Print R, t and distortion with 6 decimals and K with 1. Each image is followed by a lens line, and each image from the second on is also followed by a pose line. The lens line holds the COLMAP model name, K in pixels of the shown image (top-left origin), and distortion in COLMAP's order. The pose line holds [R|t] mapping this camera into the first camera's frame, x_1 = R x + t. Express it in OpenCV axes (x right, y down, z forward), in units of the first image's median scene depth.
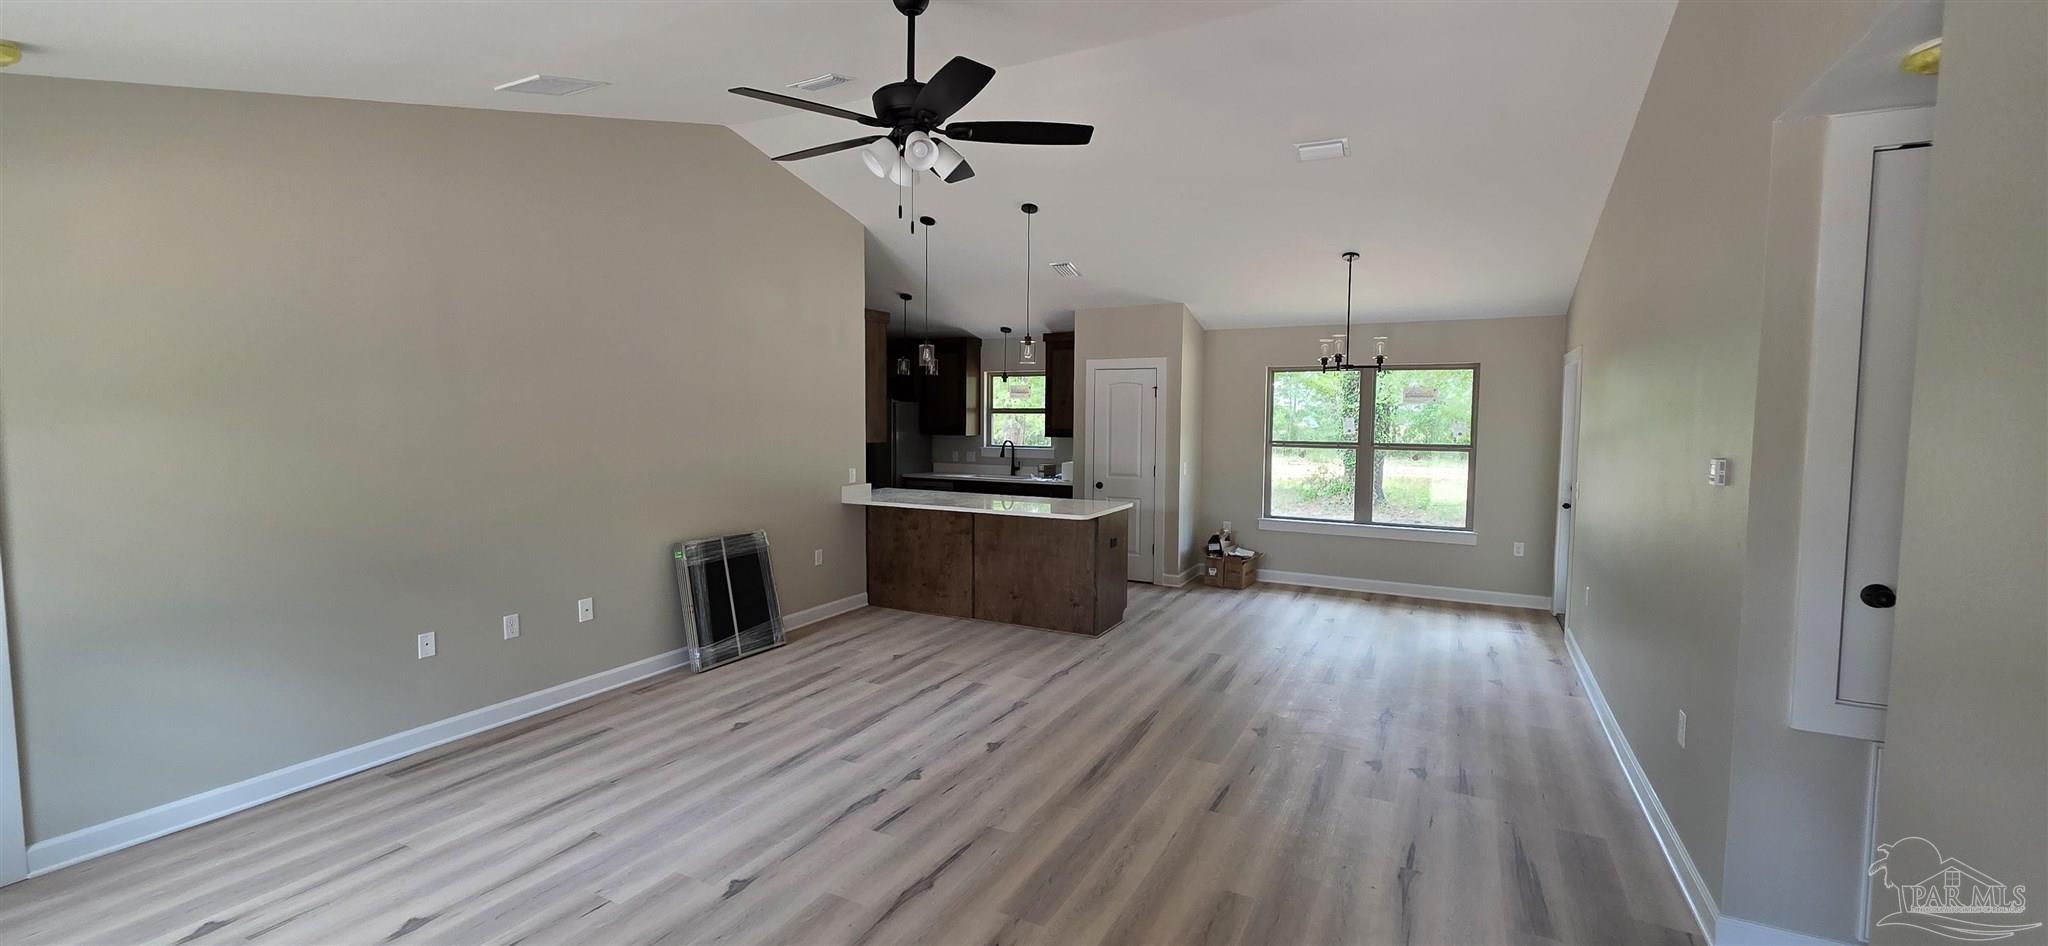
lens RADIAL K [[814.2, 0, 1022.2], [0, 814.2, 472.6], [0, 0, 1]] dist [-0.001514, 0.000952]
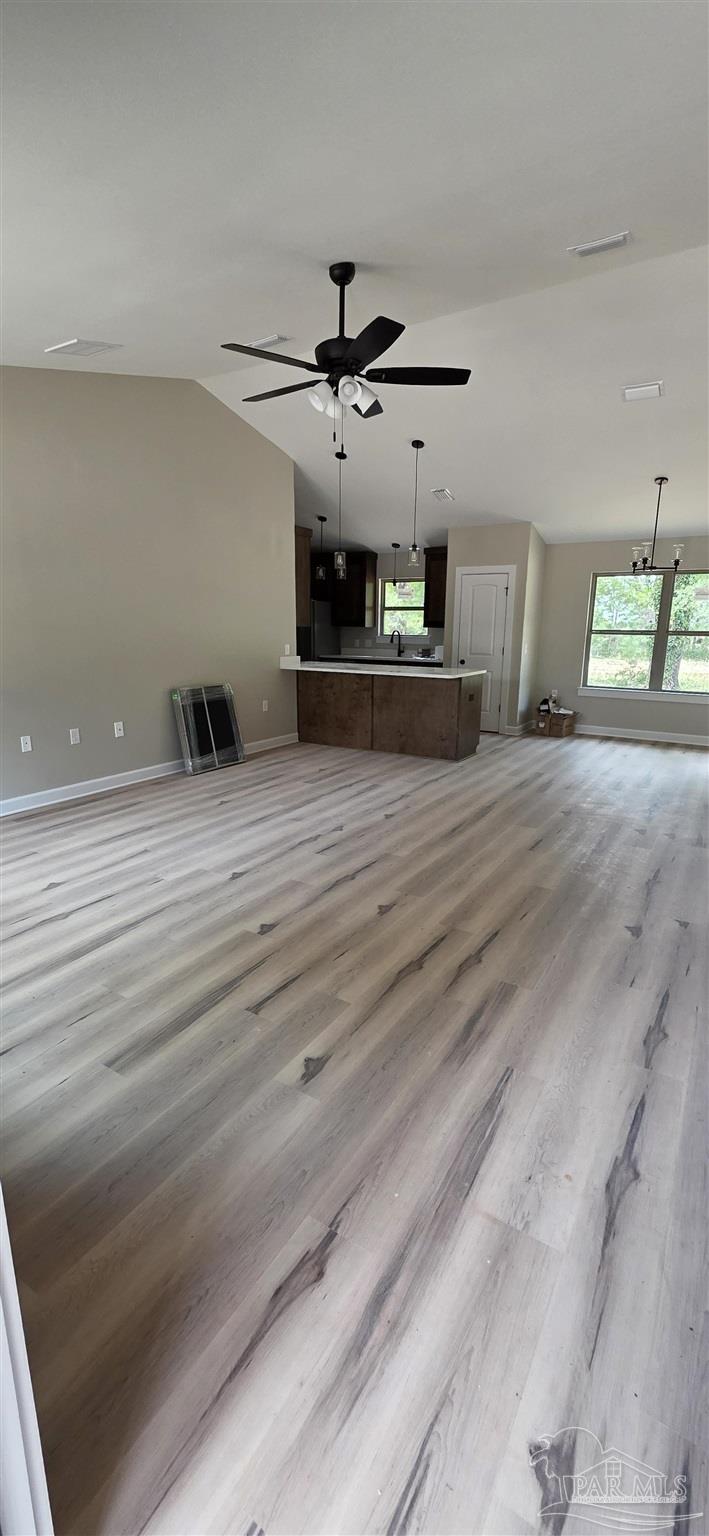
lens RADIAL K [[610.7, 0, 364.8], [0, 610.7, 773.2], [0, 0, 1]] dist [-0.001514, 0.000952]
pose [[0.998230, 0.019407, -0.056217, -0.013298], [-0.009960, 0.986461, 0.163694, 0.053100], [0.058633, -0.162845, 0.984908, -0.095086]]
